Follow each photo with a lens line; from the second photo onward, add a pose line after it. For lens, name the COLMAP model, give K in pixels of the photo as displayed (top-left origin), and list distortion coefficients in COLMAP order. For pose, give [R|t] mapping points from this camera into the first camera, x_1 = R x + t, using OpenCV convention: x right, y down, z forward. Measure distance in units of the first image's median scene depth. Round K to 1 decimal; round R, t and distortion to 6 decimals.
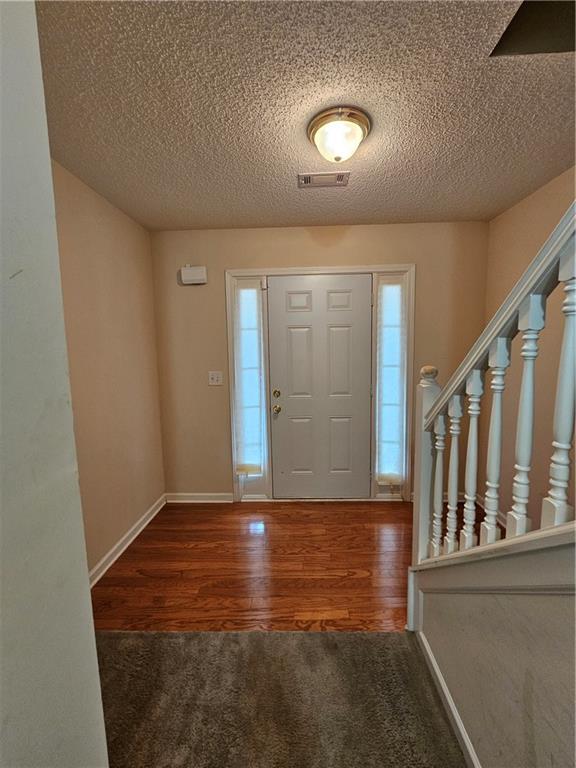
lens RADIAL K [[317.6, 0, 288.0], [0, 317.6, 384.0], [0, 0, 1]] dist [-0.001233, -0.000125]
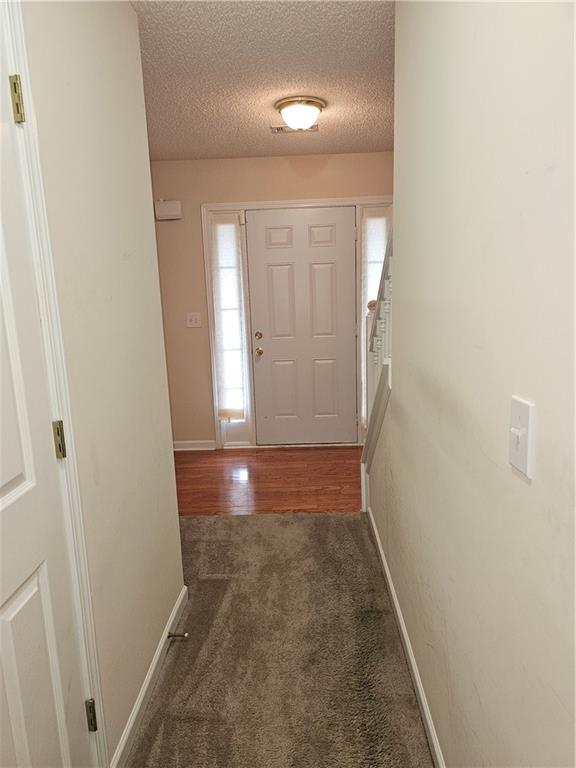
lens RADIAL K [[519.3, 0, 288.0], [0, 519.3, 384.0], [0, 0, 1]] dist [0.094032, -0.115104]
pose [[0.999881, -0.015046, 0.003301, 0.048254], [0.014757, 0.997090, 0.074796, 0.062207], [-0.004417, -0.074738, 0.997193, -0.597111]]
